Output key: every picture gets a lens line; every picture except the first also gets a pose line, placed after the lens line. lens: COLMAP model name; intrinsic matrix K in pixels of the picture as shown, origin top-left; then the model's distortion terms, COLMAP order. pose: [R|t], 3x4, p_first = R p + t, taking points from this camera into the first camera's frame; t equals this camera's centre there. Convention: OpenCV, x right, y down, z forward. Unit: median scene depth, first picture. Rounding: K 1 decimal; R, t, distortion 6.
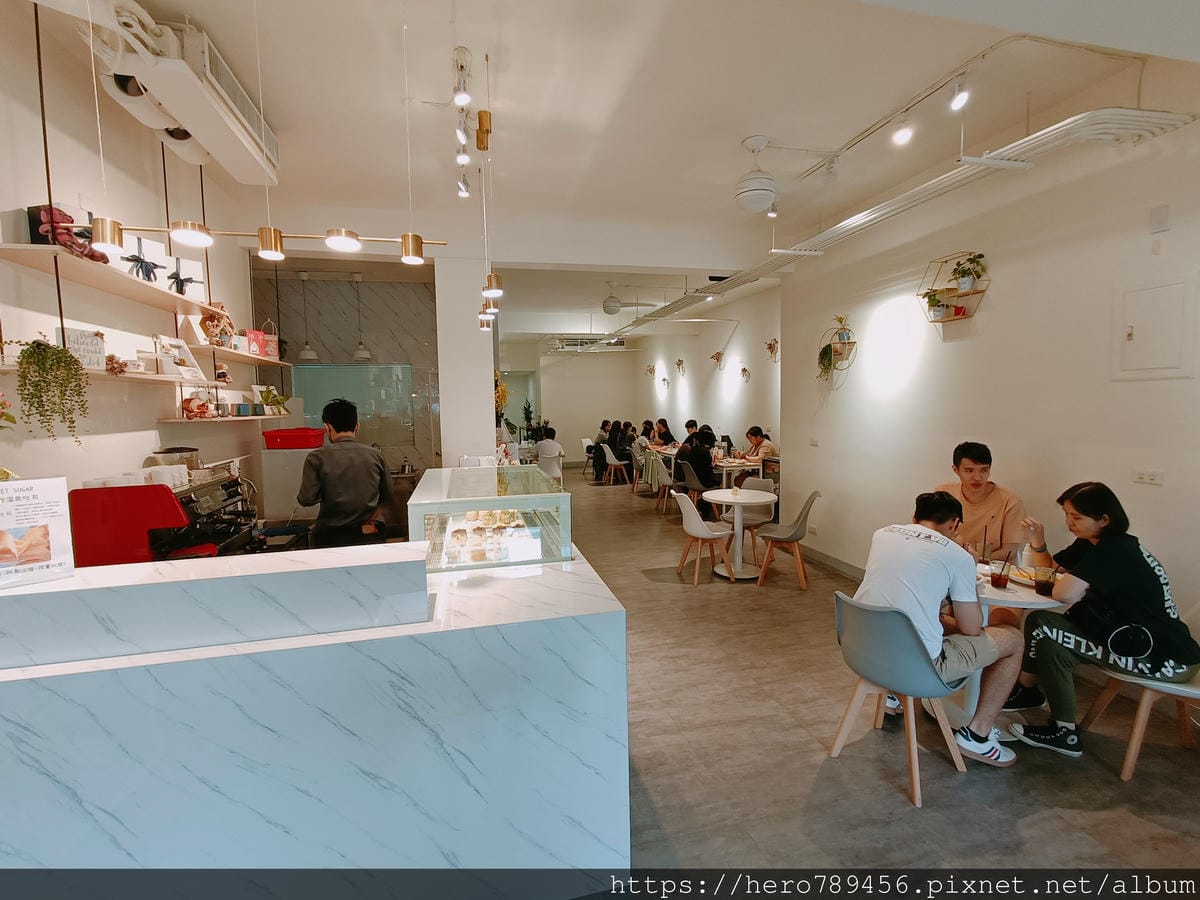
lens RADIAL K [[536.6, 0, 600.0], [0, 536.6, 450.0], [0, 0, 1]] dist [0.000721, -0.000091]
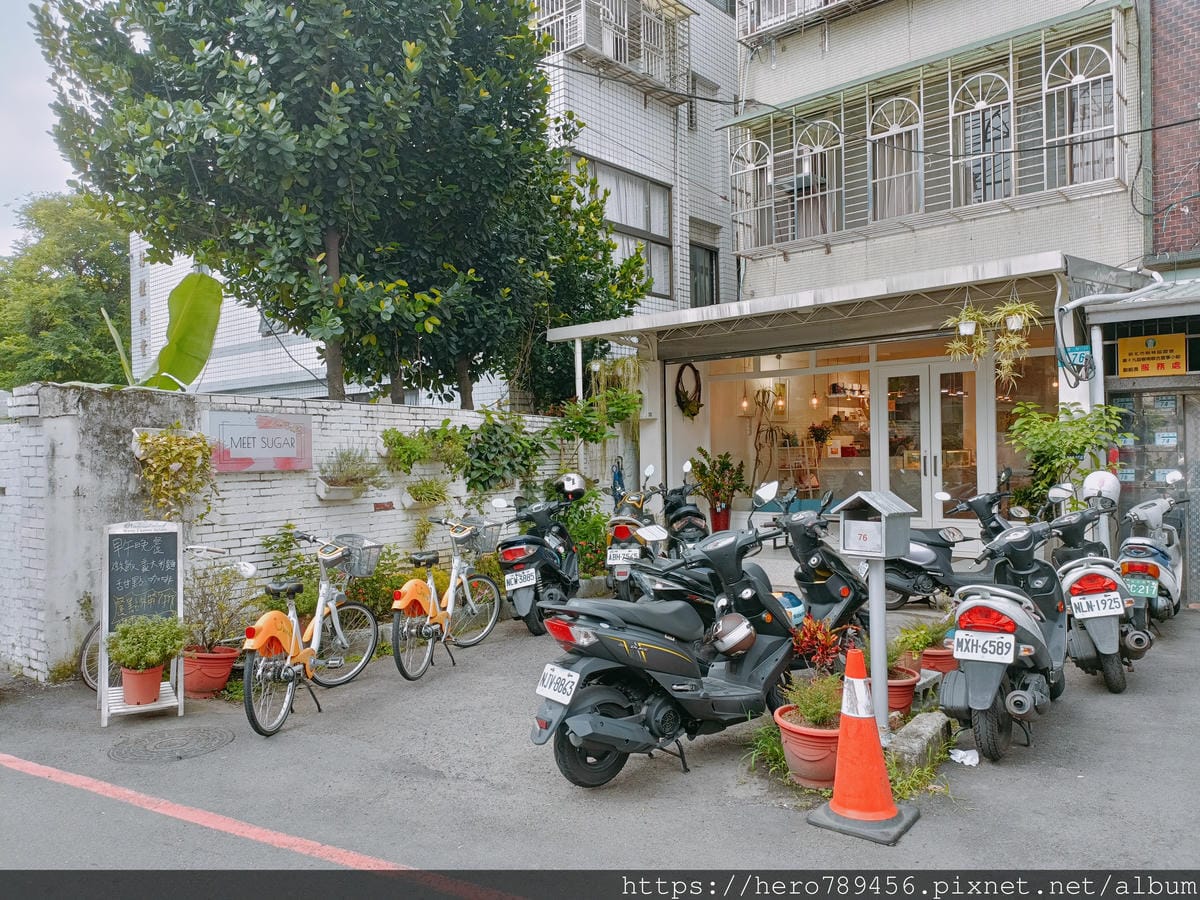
lens RADIAL K [[884.7, 0, 600.0], [0, 884.7, 450.0], [0, 0, 1]] dist [0.037439, -0.004574]
pose [[0.577448, -0.006300, -0.816403, 3.225594], [-0.059454, 0.996991, -0.049746, 0.488283], [0.814260, 0.077264, 0.575335, -4.018767]]
